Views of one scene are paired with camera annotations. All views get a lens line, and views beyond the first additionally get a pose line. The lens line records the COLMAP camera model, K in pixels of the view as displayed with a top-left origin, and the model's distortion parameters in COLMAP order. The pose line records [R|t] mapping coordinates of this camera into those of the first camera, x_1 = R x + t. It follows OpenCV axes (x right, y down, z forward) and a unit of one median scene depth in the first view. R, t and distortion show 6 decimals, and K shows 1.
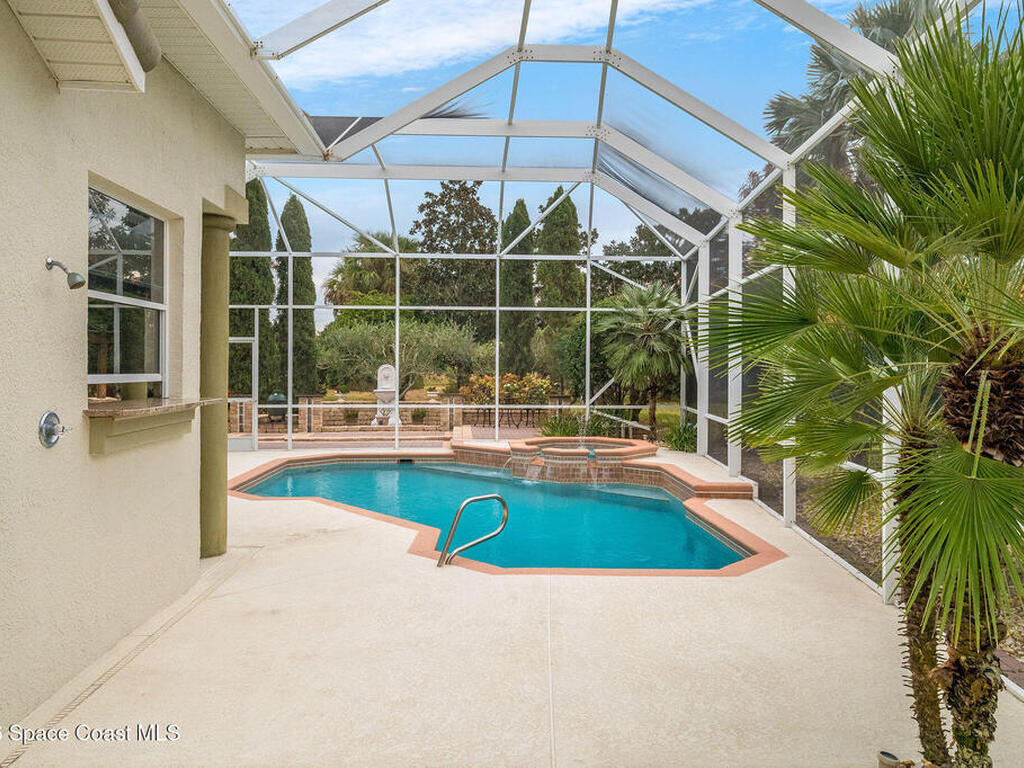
lens RADIAL K [[813.0, 0, 512.0], [0, 813.0, 384.0], [0, 0, 1]] dist [0.000752, 0.000022]
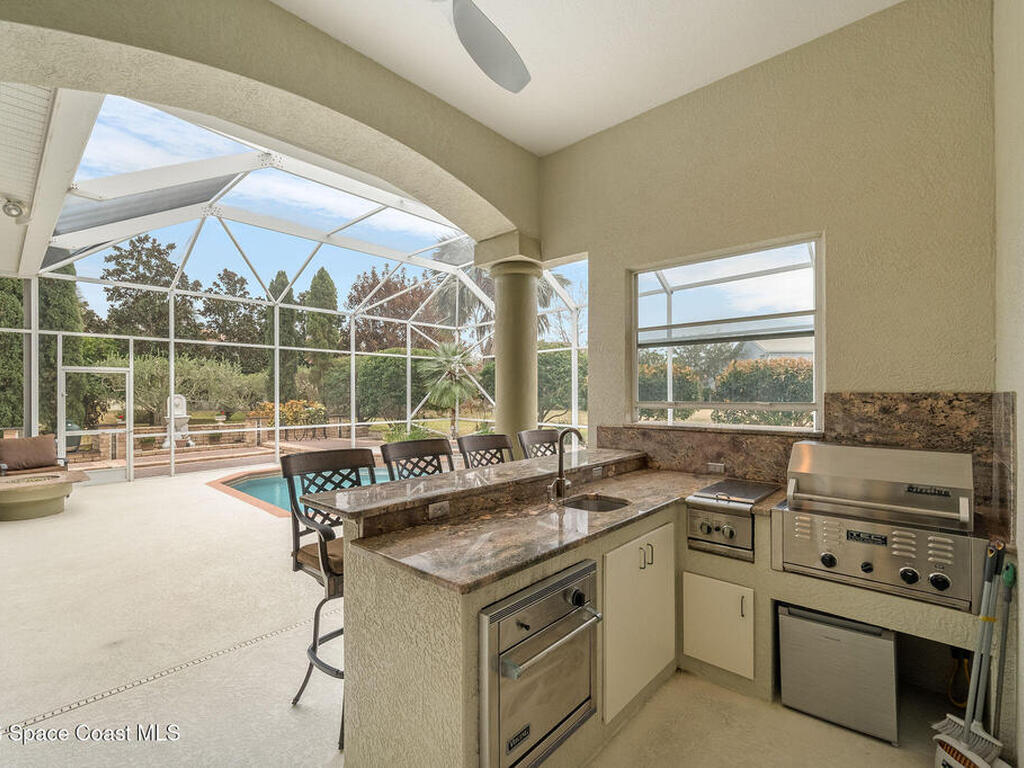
lens RADIAL K [[476.3, 0, 510.6], [0, 476.3, 396.6], [0, 0, 1]] dist [-0.001651, -0.000261]
pose [[0.711528, -0.011199, 0.702569, -0.304440], [0.020318, 0.999783, -0.004640, -0.007962], [-0.702364, 0.017576, 0.711601, 0.197976]]
